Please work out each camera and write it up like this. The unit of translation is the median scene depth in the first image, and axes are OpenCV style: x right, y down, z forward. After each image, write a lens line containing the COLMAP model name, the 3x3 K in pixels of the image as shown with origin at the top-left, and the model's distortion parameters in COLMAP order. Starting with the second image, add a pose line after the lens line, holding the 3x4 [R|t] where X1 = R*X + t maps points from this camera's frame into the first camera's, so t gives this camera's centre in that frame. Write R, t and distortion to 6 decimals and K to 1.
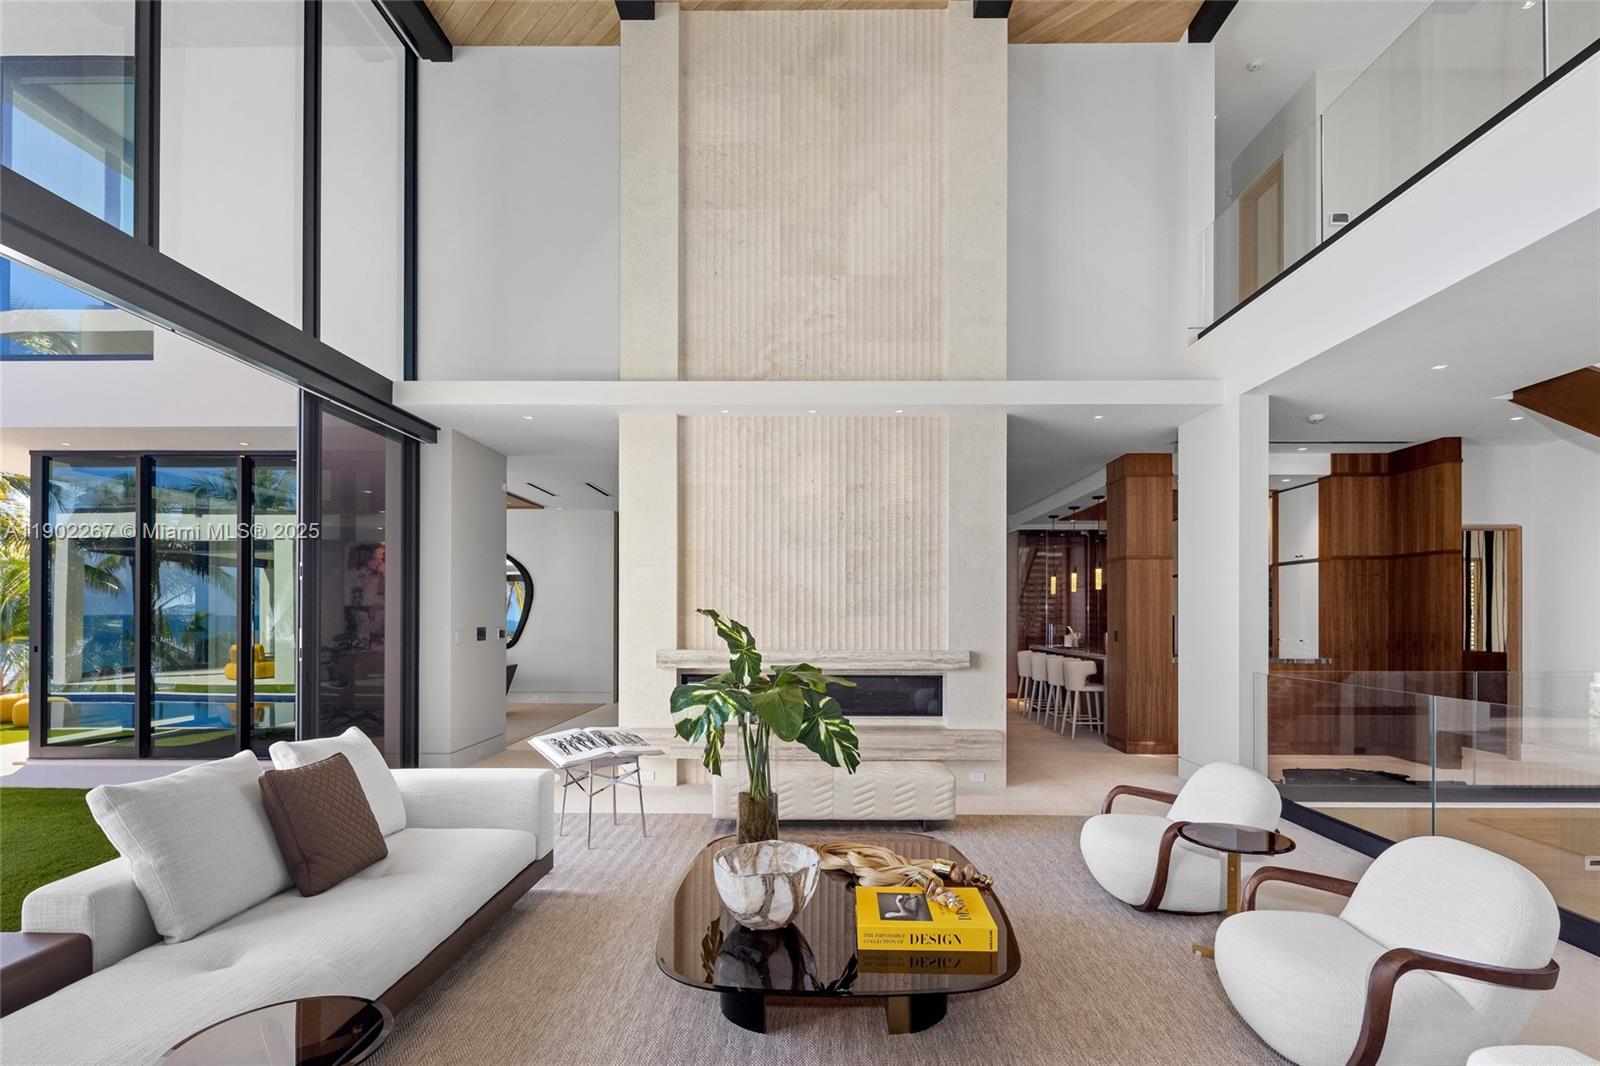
lens RADIAL K [[784.7, 0, 802.5], [0, 784.7, 615.0], [0, 0, 1]] dist [0.008494, -0.002775]
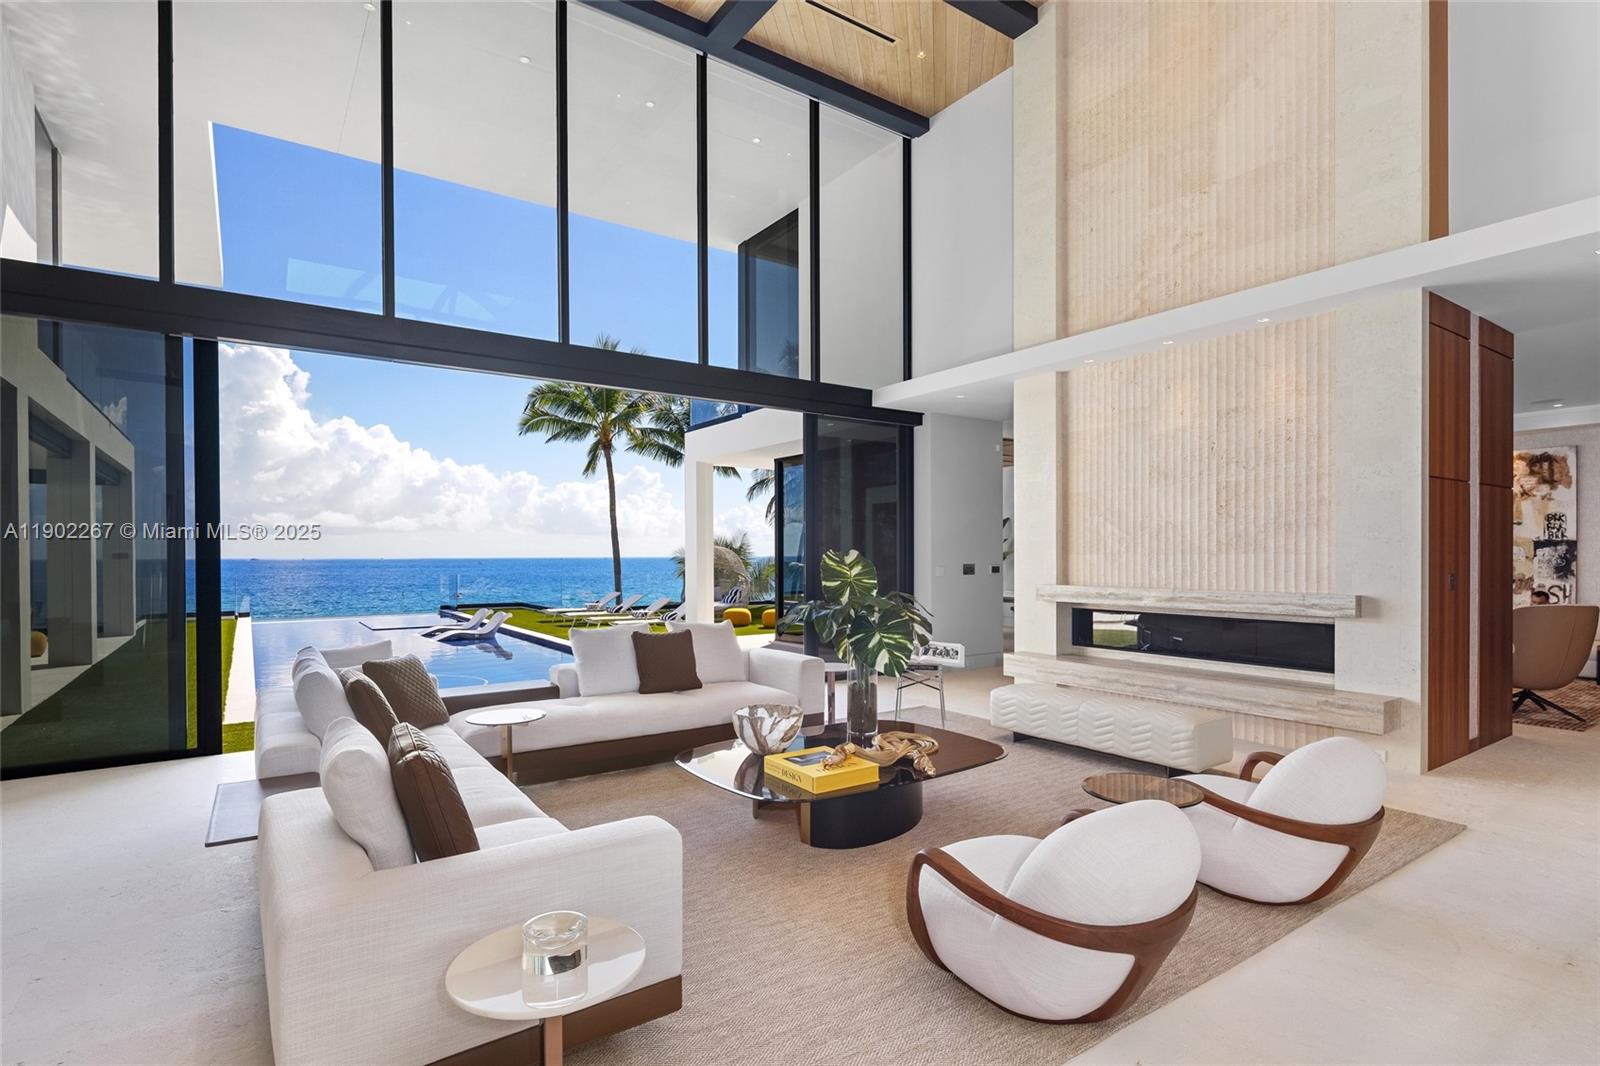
lens RADIAL K [[784.7, 0, 798.9], [0, 784.7, 561.2], [0, 0, 1]] dist [0.008494, -0.002775]
pose [[0.586583, 0.000926, -0.809889, 0.516526], [0.008715, 0.999934, 0.007456, -0.000786], [0.809842, -0.011431, 0.586536, 0.056023]]
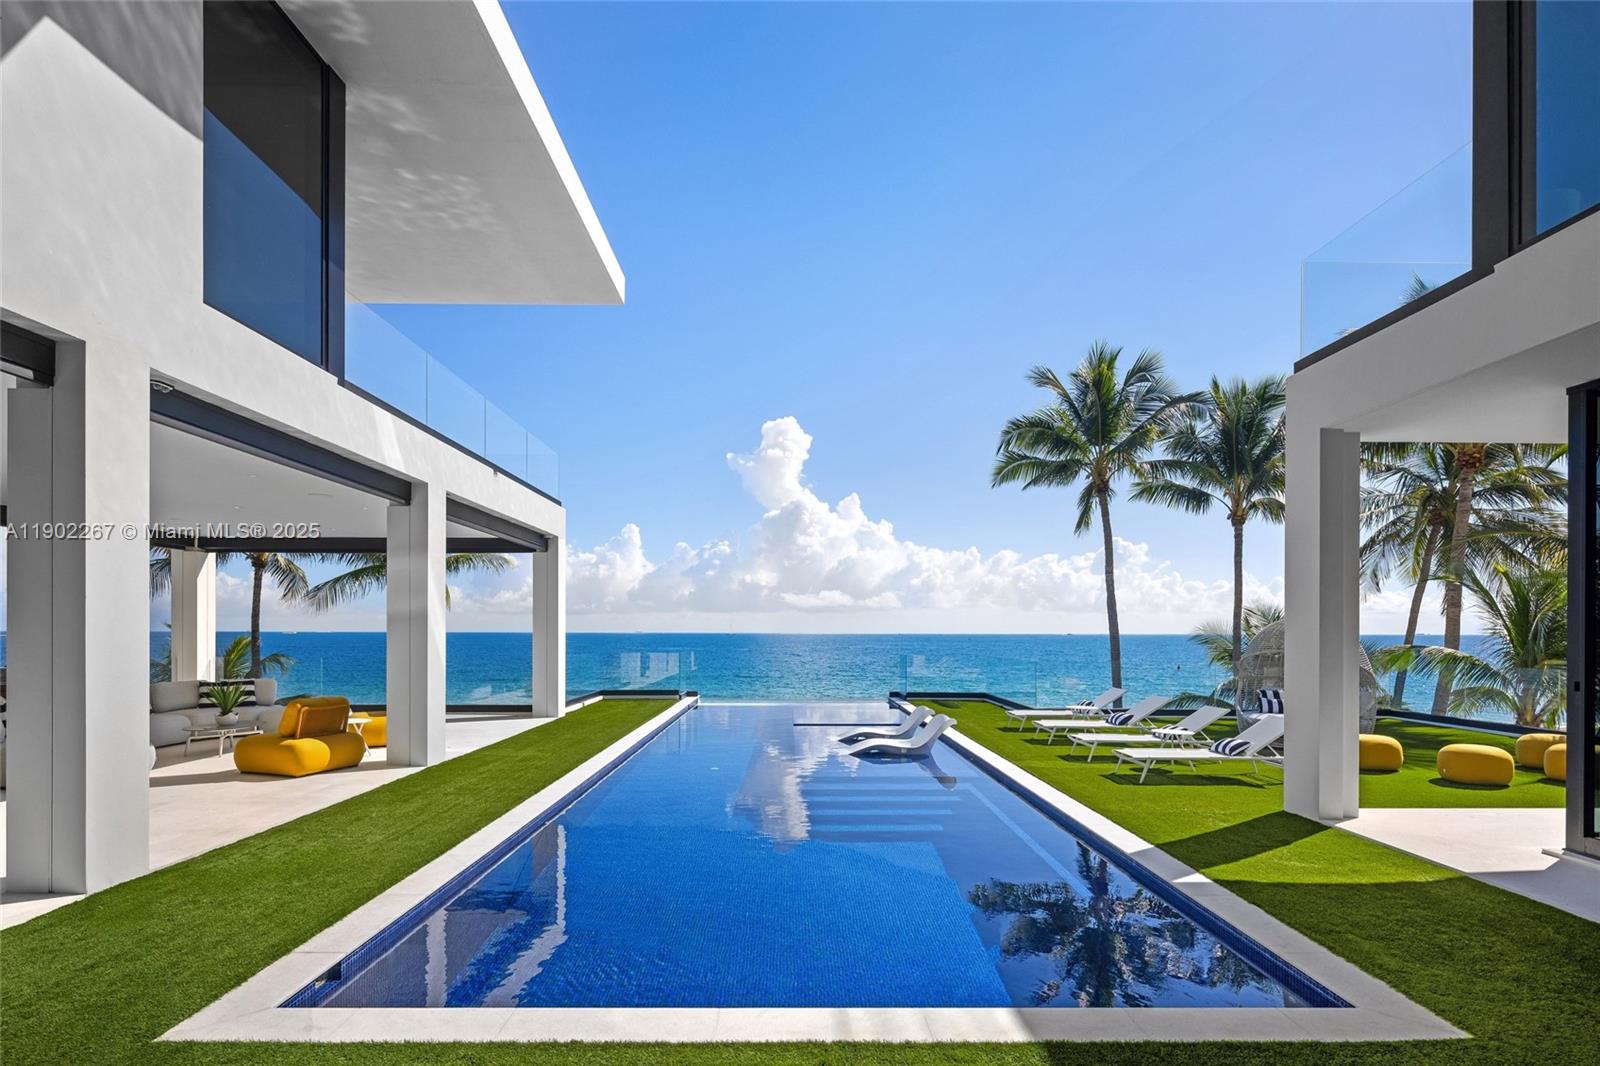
lens RADIAL K [[784.7, 0, 797.0], [0, 784.7, 635.6], [0, 0, 1]] dist [0.008494, -0.002775]
pose [[0.023108, 0.000154, -0.999733, -0.401917], [0.000343, 1.000000, 0.000162, 0.000097], [0.999733, -0.000347, 0.023108, 0.409273]]
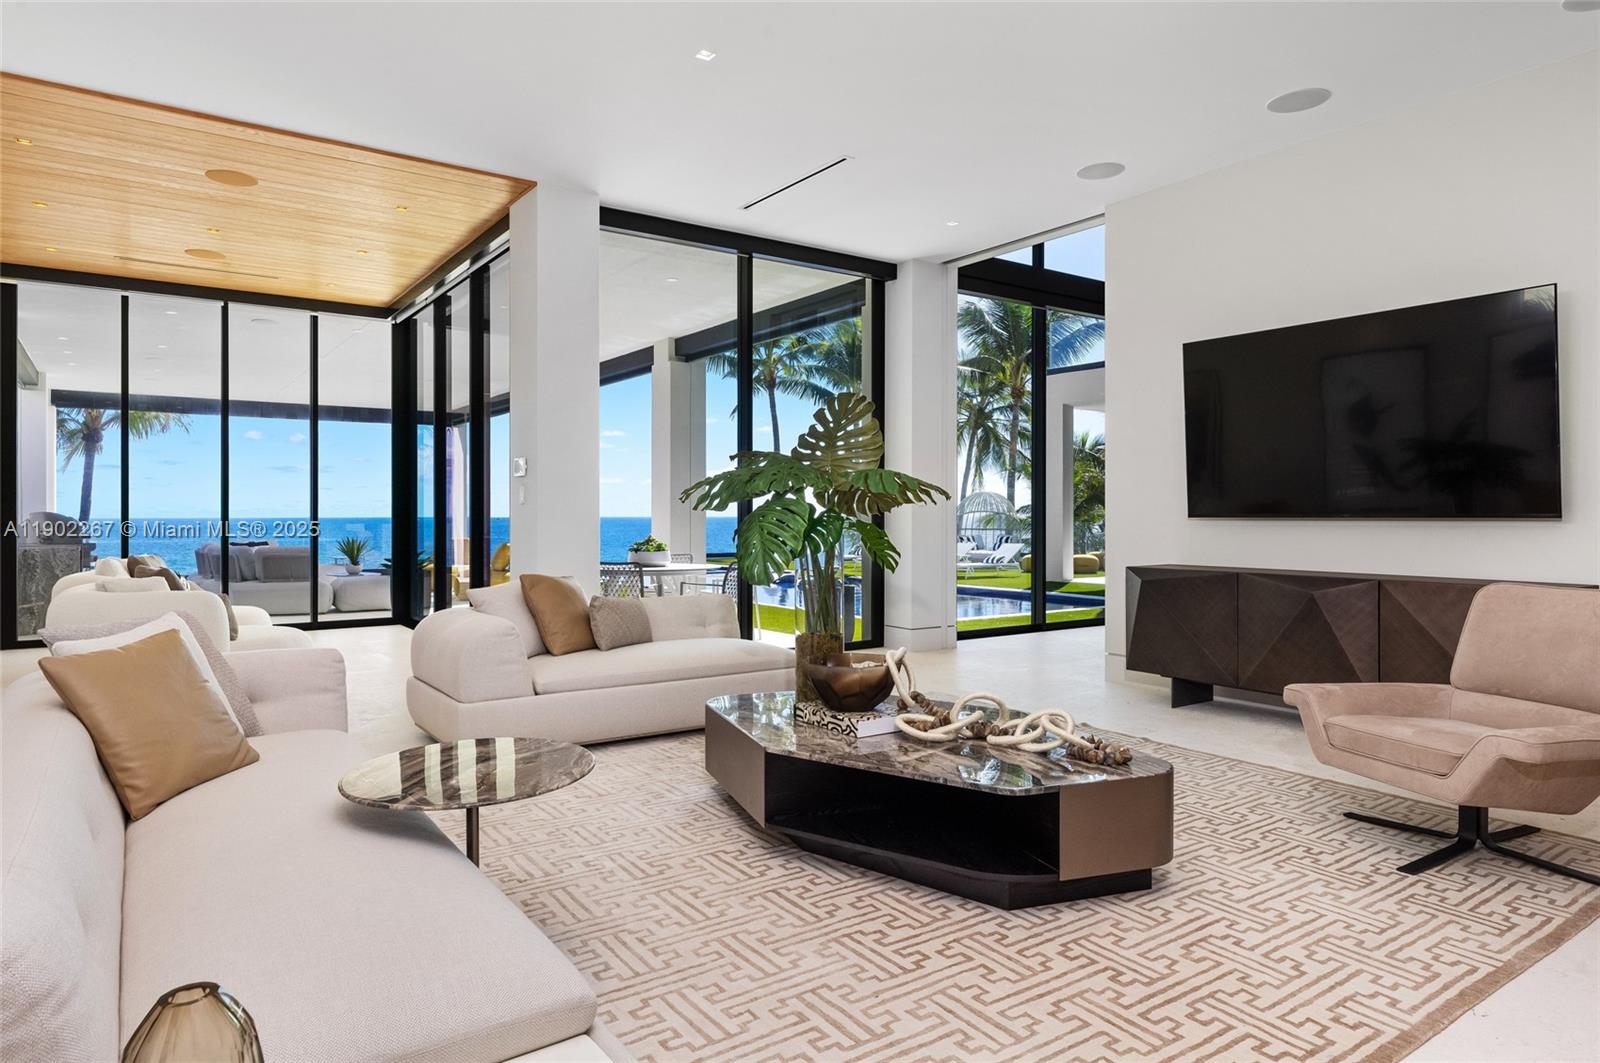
lens RADIAL K [[963.8, 0, 791.7], [0, 963.8, 525.2], [0, 0, 1]] dist [0.002544, -0.003829]
pose [[0.582370, 0.004085, -0.812913, 0.356331], [0.005241, 0.999948, 0.008780, 0.046079], [0.812907, -0.009374, 0.582319, -1.076960]]
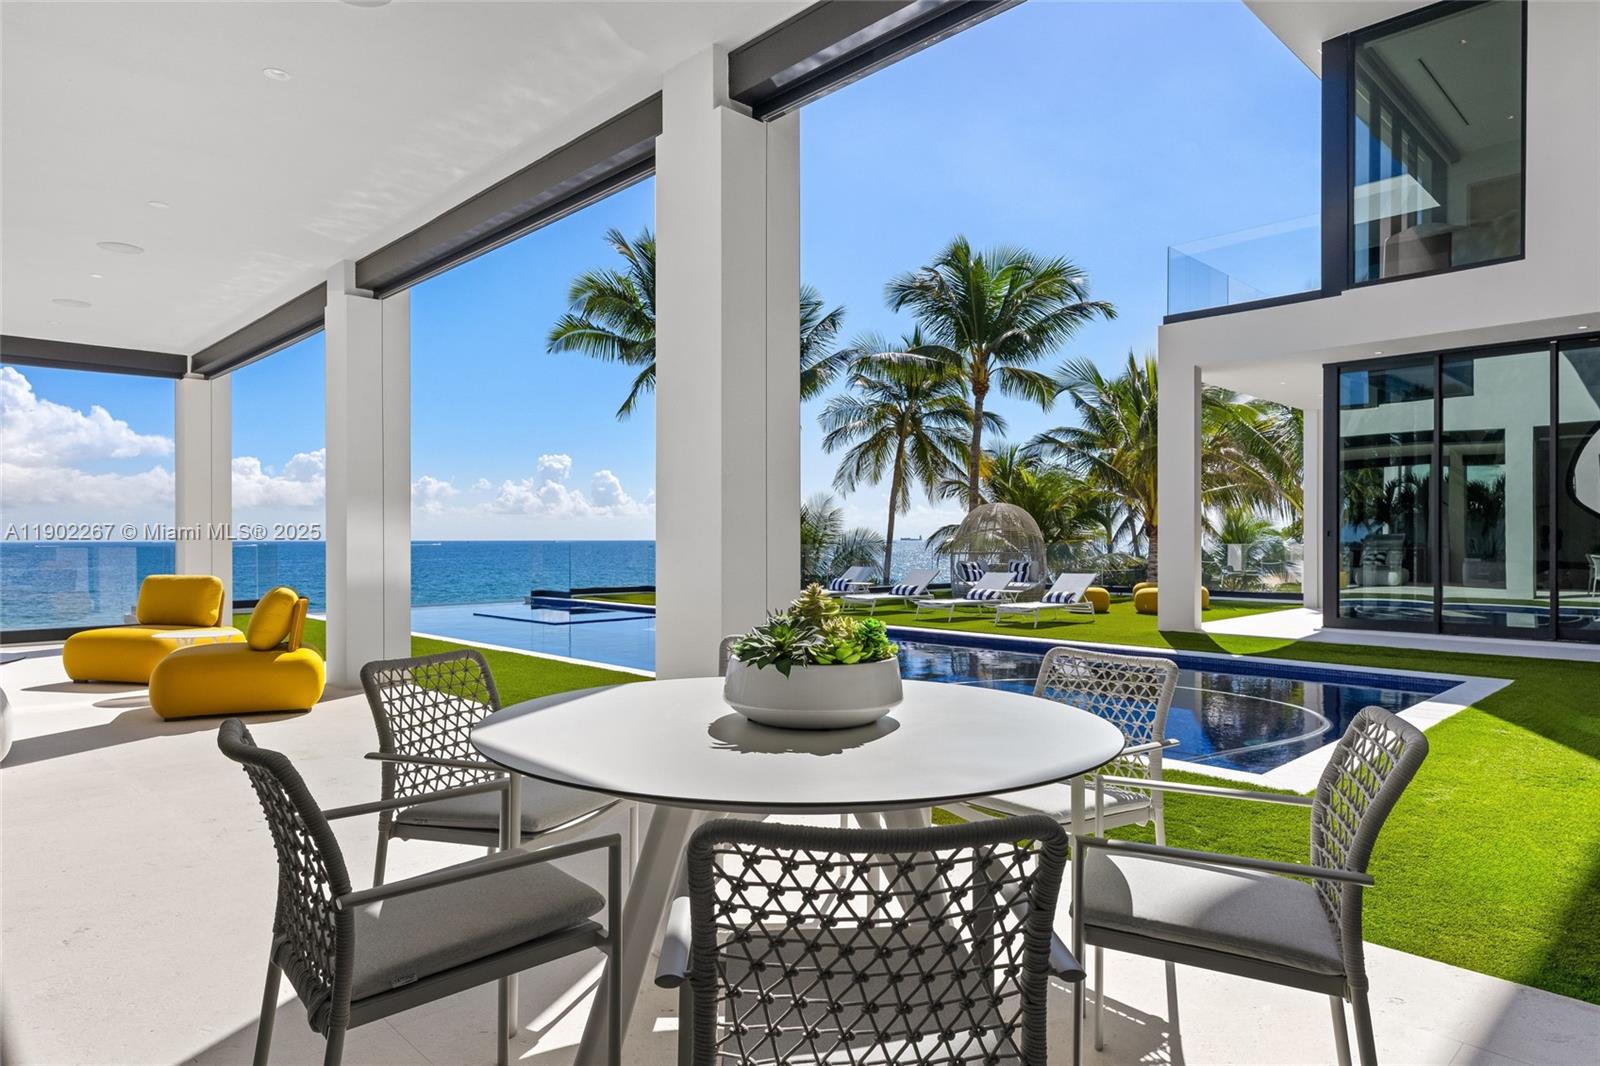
lens RADIAL K [[956.9, 0, 802.2], [0, 956.9, 538.9], [0, 0, 1]] dist [-0.002959, -0.000874]
pose [[0.713666, -0.008096, -0.700440, -0.660410], [0.009234, 0.999955, -0.002150, 0.057189], [0.700426, -0.004933, 0.713708, -0.679565]]
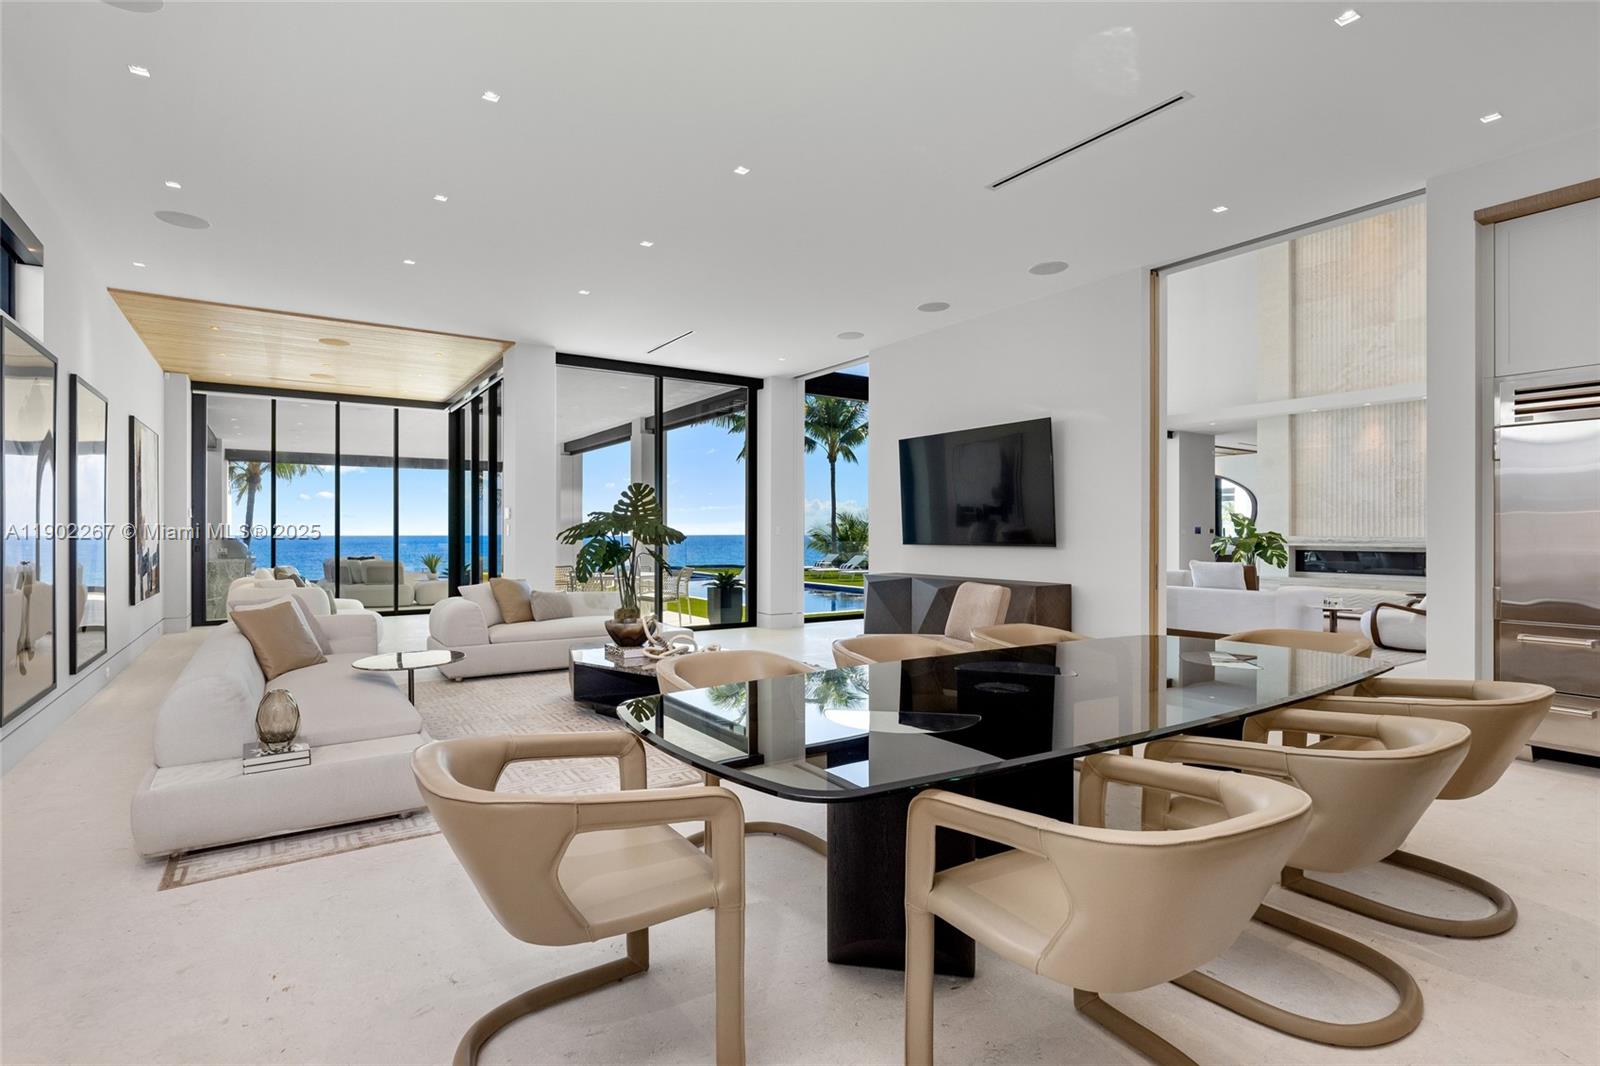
lens RADIAL K [[781.8, 0, 794.0], [0, 781.8, 539.0], [0, 0, 1]] dist [-0.011595, -0.000014]
pose [[0.566072, 0.001493, -0.824354, 0.719096], [0.005210, 0.999972, 0.005389, 0.033490], [0.824339, -0.007345, 0.566048, -1.073776]]
